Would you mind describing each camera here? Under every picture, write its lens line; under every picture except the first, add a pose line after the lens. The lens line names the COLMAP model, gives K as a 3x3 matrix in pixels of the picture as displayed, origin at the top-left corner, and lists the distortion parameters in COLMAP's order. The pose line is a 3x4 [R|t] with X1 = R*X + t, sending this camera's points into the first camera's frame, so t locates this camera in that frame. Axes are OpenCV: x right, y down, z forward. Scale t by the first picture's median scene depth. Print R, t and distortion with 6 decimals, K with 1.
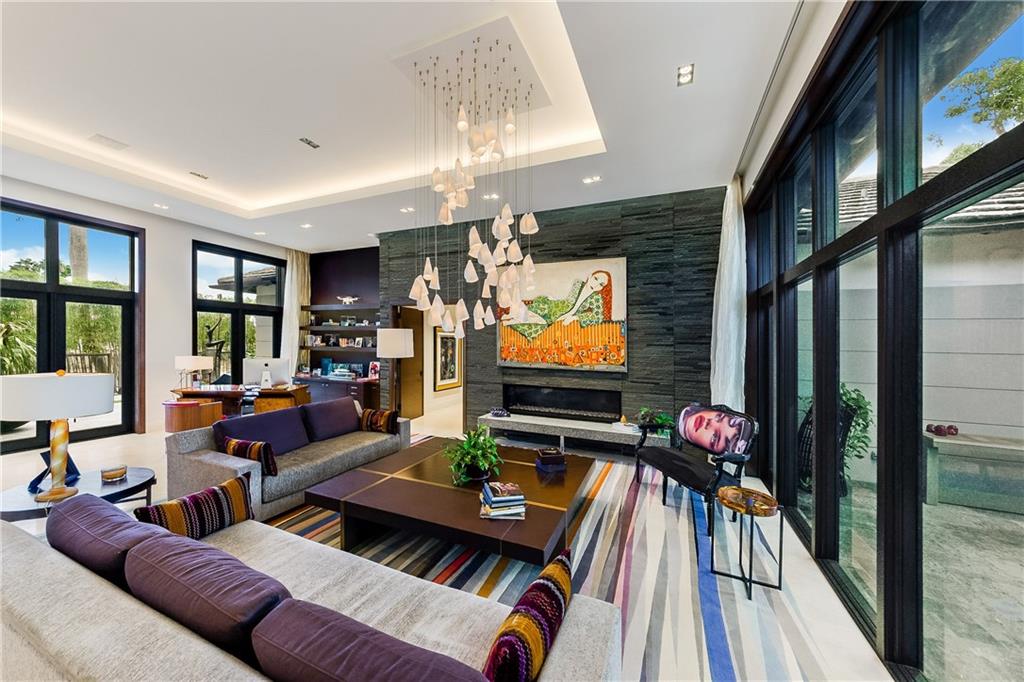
lens RADIAL K [[362.6, 0, 514.0], [0, 362.6, 344.9], [0, 0, 1]] dist [-0.000527, -0.000008]
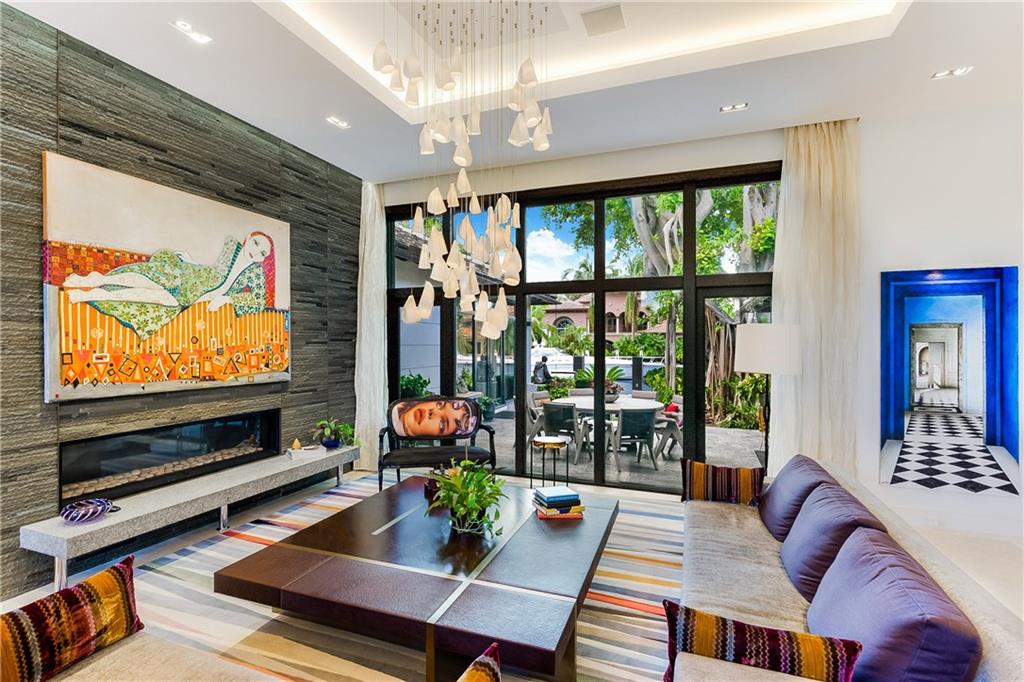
lens RADIAL K [[491.1, 0, 510.6], [0, 491.1, 337.1], [0, 0, 1]] dist [0.000129, 0.000016]
pose [[-0.046526, -0.004327, 0.998908, -0.695484], [0.002888, 0.999986, 0.004466, -0.015414], [-0.998913, 0.003092, -0.046512, 0.595848]]
